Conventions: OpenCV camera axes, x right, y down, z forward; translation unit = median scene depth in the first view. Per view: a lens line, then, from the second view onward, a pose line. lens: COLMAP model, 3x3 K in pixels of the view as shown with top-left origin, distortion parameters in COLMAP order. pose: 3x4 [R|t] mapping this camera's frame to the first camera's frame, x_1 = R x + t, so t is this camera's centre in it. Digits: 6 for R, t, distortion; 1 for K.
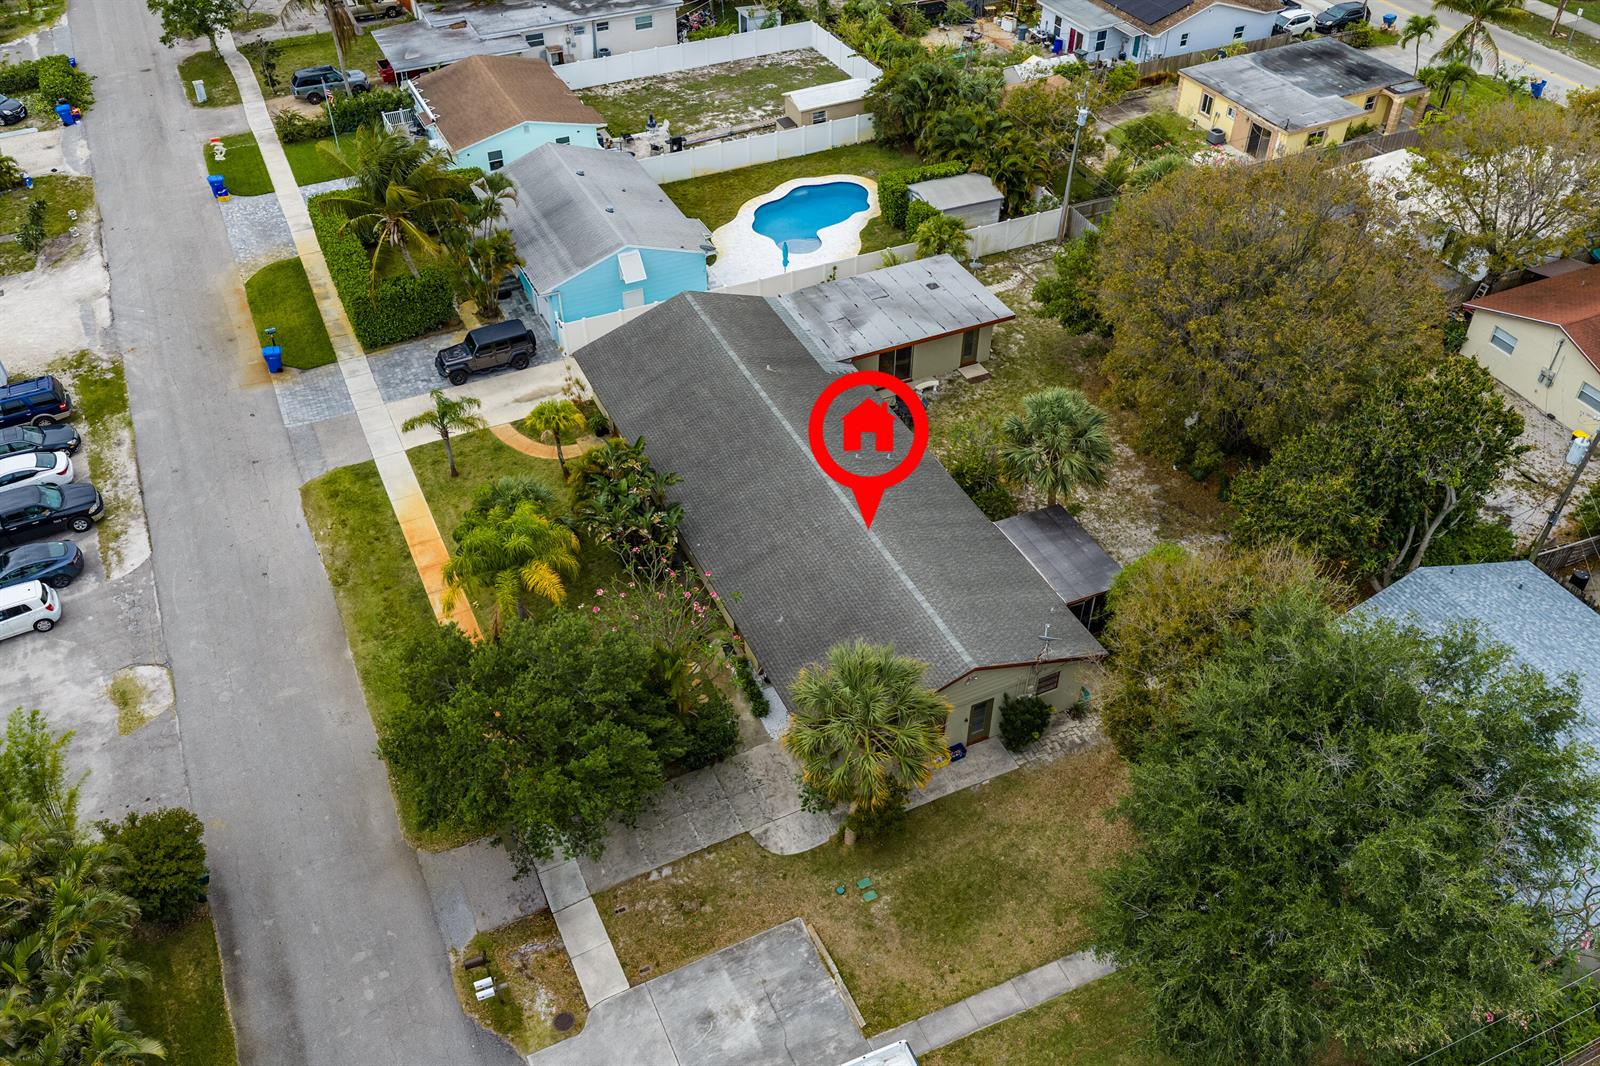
lens RADIAL K [[1323.7, 0, 800.0], [0, 1323.7, 533.0], [0, 0, 1]] dist [0.024559, -0.039618]
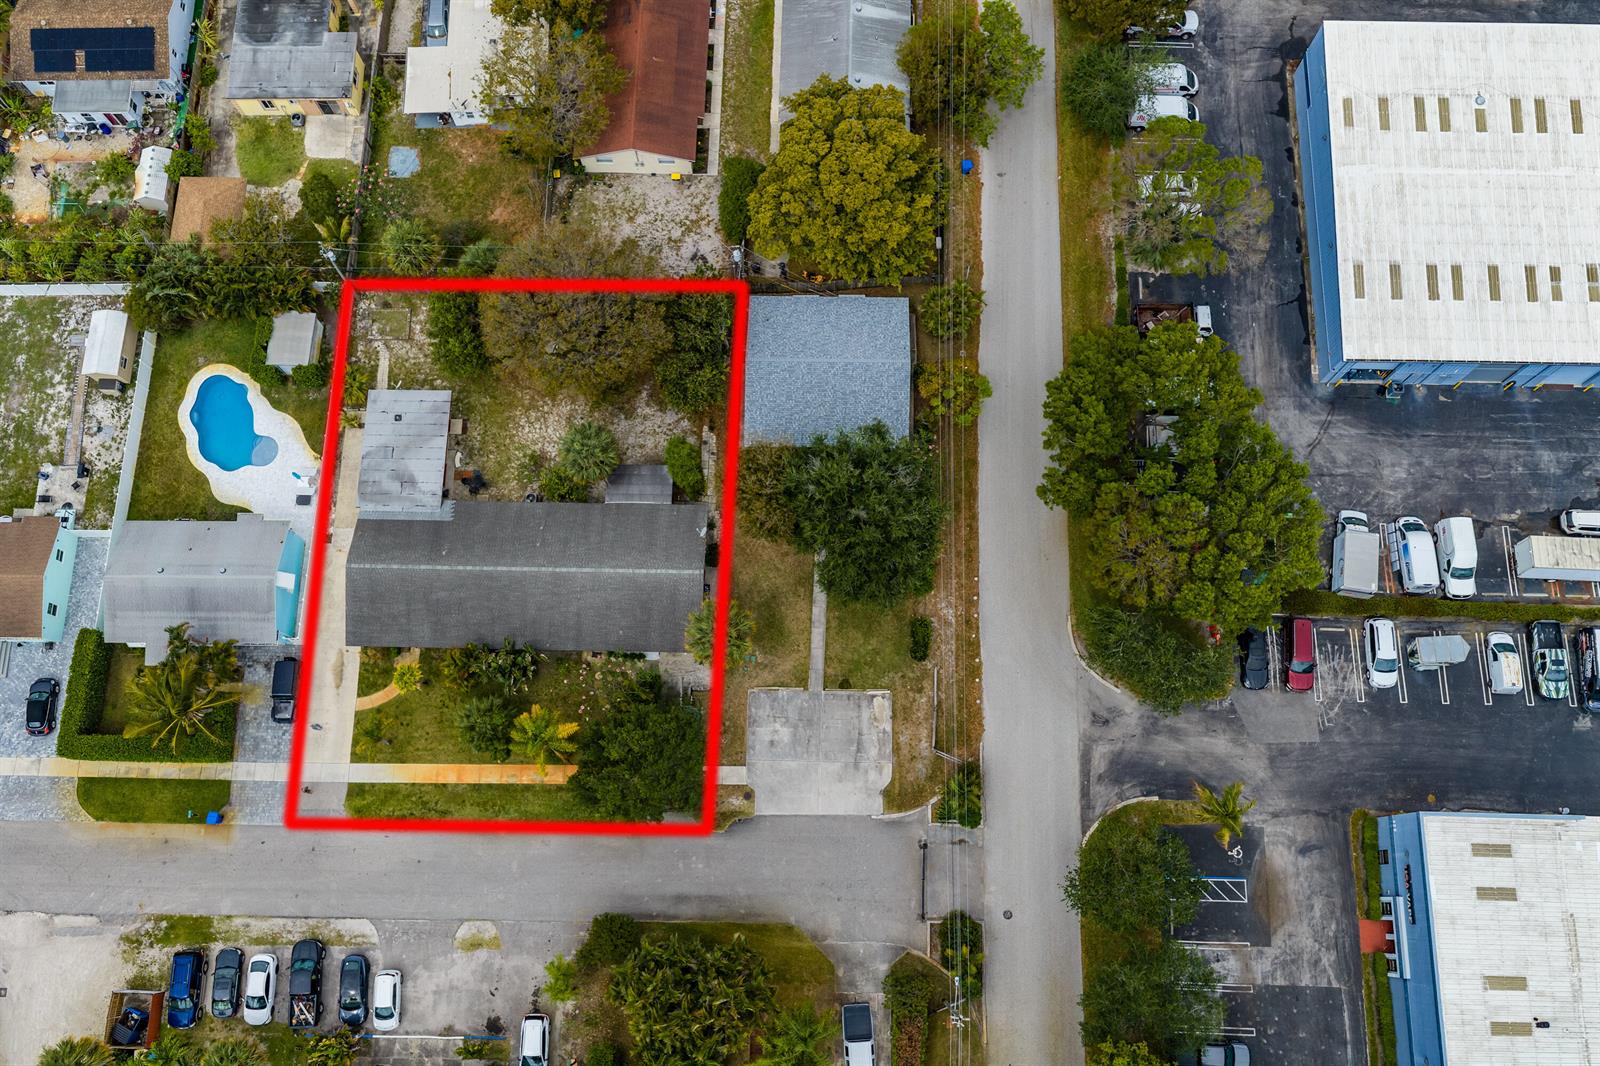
lens RADIAL K [[1297.4, 0, 805.4], [0, 1297.4, 540.0], [0, 0, 1]] dist [0.011207, -0.018099]
pose [[0.441781, -0.867932, 0.226988, -0.149937], [0.594599, 0.472741, 0.650360, -0.773908], [-0.671775, -0.152350, 0.724919, -0.427181]]
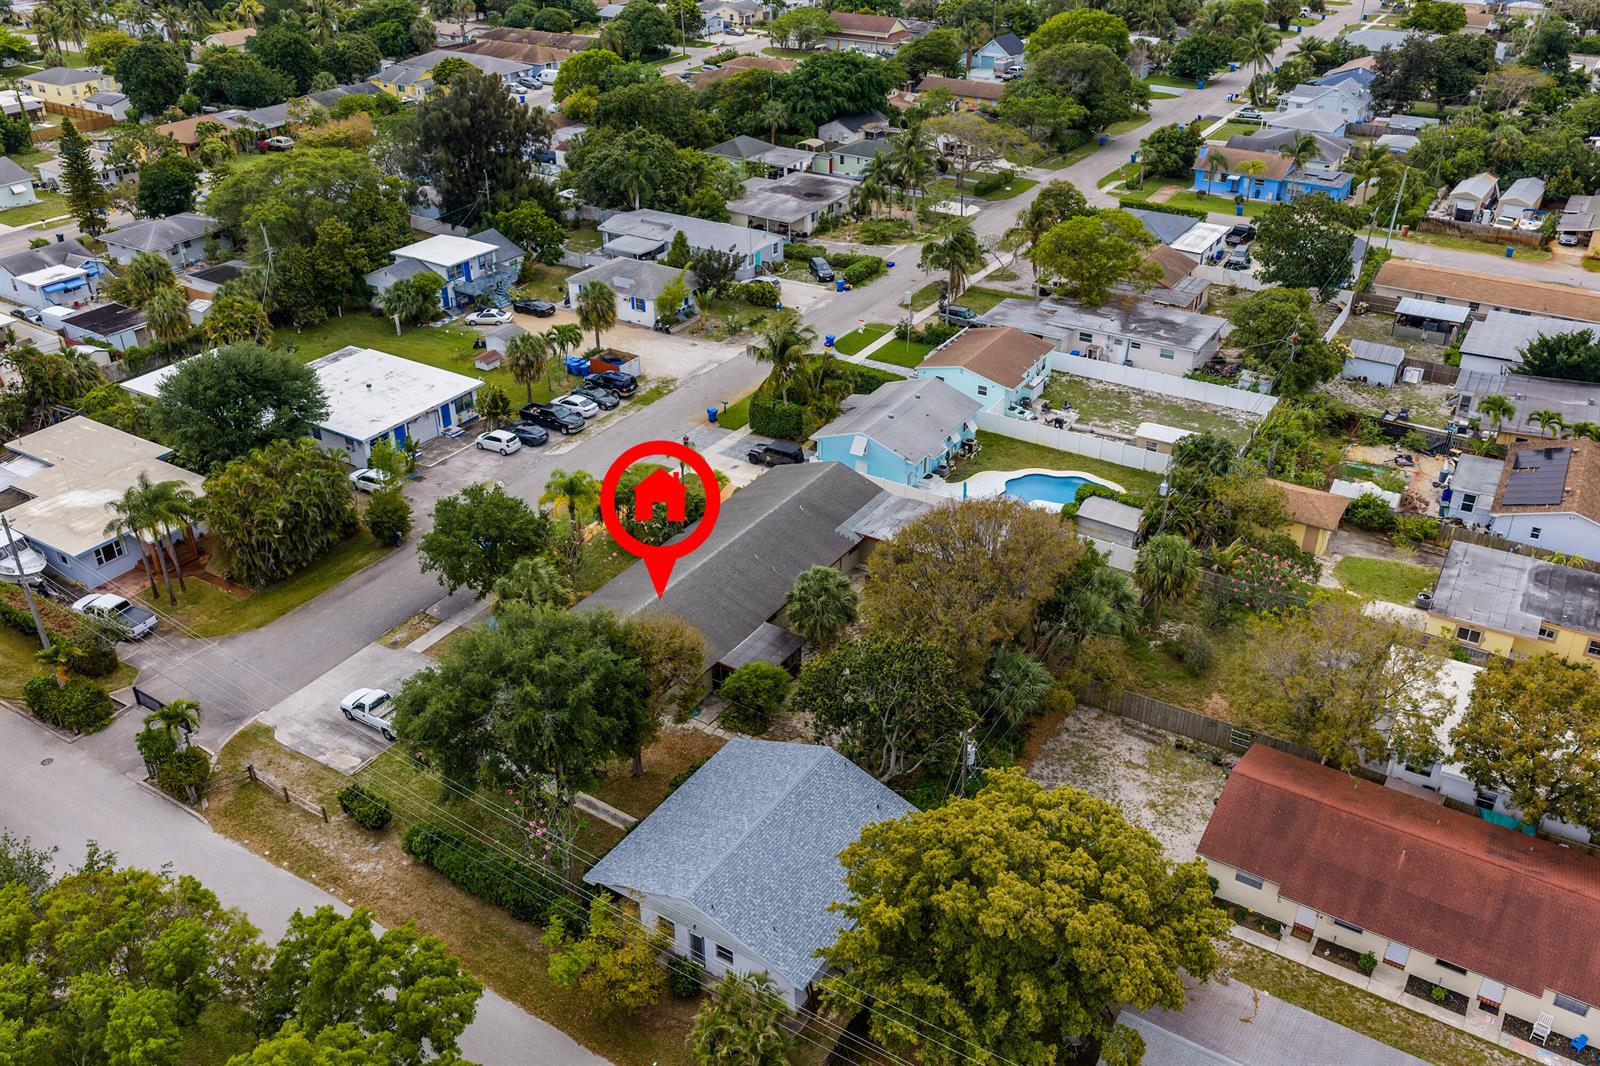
lens RADIAL K [[1297.4, 0, 805.4], [0, 1297.4, 540.0], [0, 0, 1]] dist [0.011207, -0.018099]
pose [[0.534816, 0.421669, -0.732234, 0.947286], [-0.547011, 0.833264, 0.080318, -0.181330], [0.644012, 0.357585, 0.676300, -0.054166]]
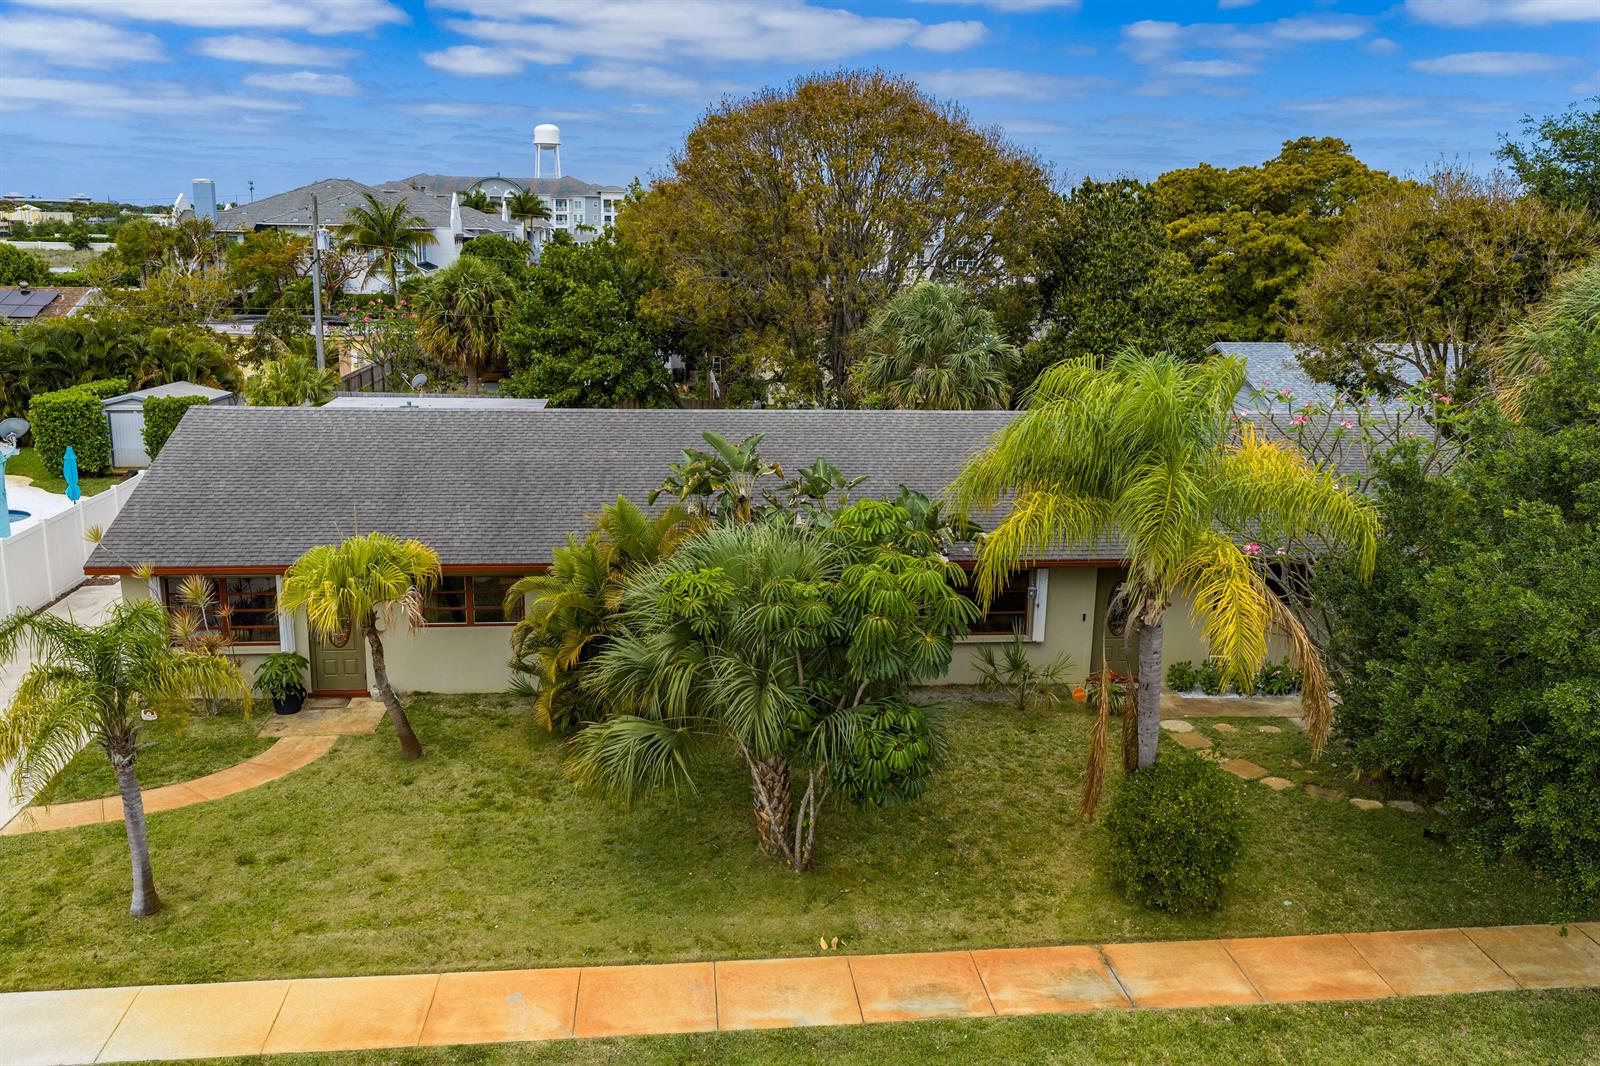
lens RADIAL K [[1323.7, 0, 800.0], [0, 1323.7, 533.0], [0, 0, 1]] dist [0.024559, -0.039618]
pose [[0.322732, -0.210276, 0.922837, -0.383075], [0.609265, 0.792299, -0.032539, -0.011874], [-0.724320, 0.572753, 0.383814, 0.627506]]
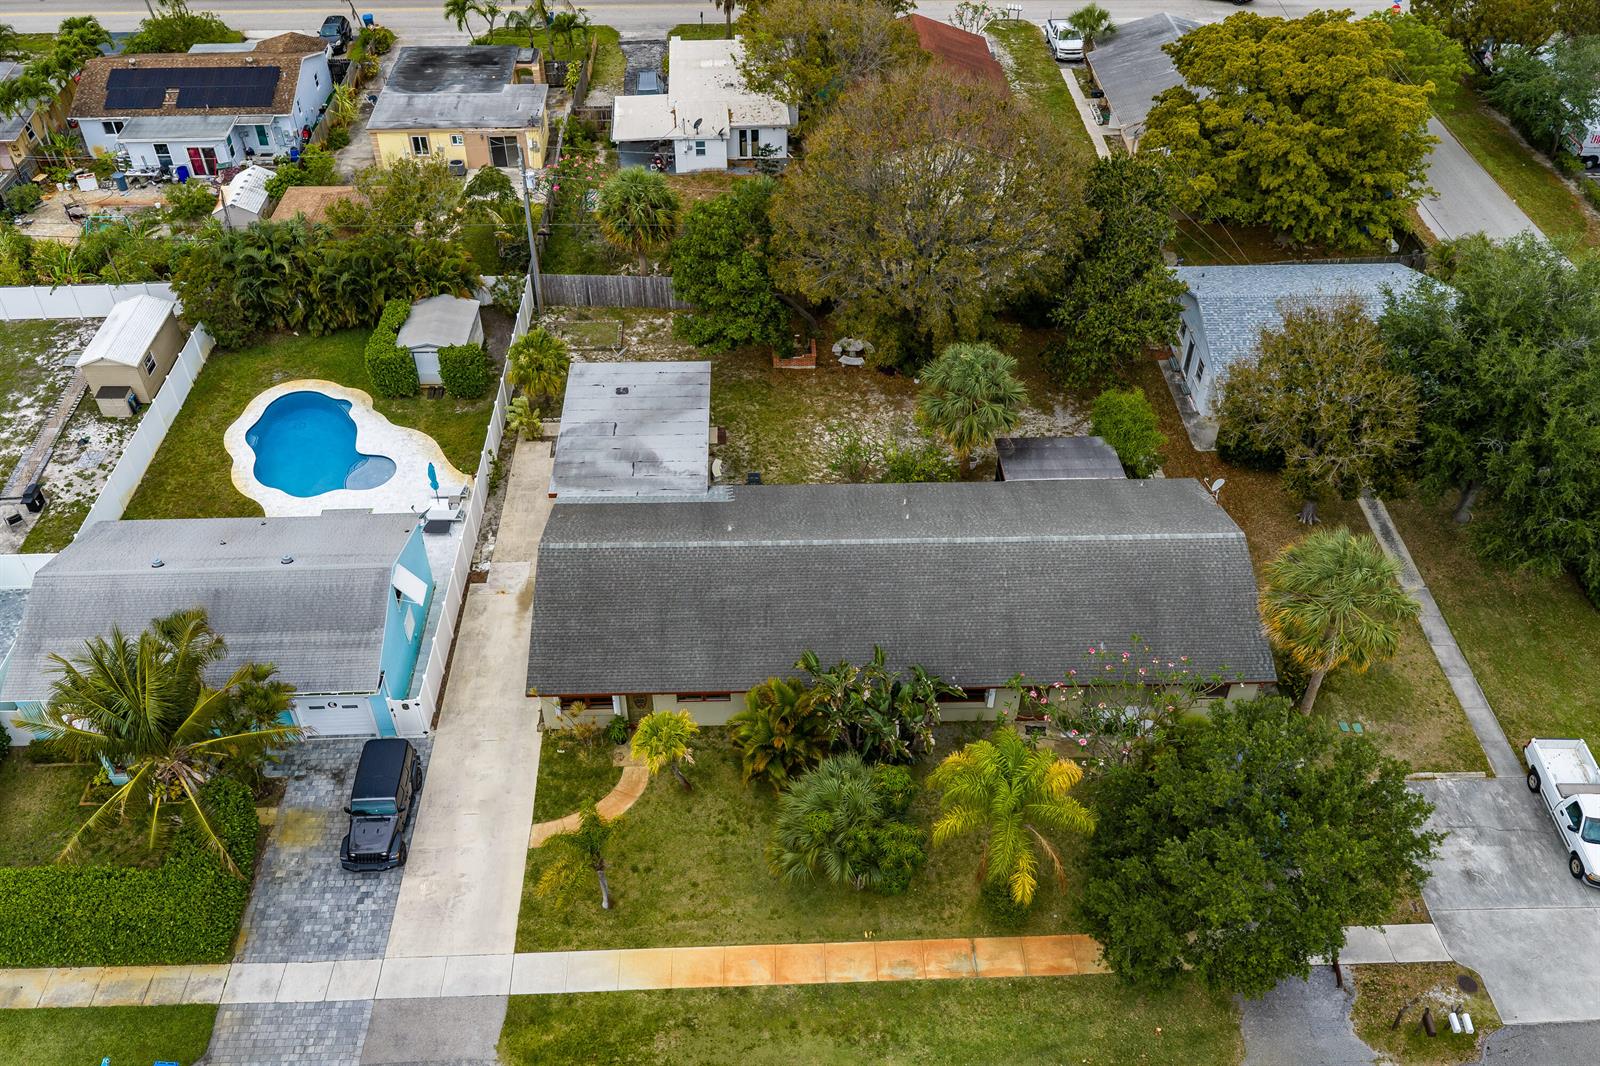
lens RADIAL K [[1323.7, 0, 800.0], [0, 1323.7, 533.0], [0, 0, 1]] dist [0.024559, -0.039618]
pose [[0.392211, -0.605049, 0.692883, -0.502962], [0.600641, 0.738944, 0.305274, -0.296455], [-0.696707, 0.296441, 0.653239, 0.327735]]
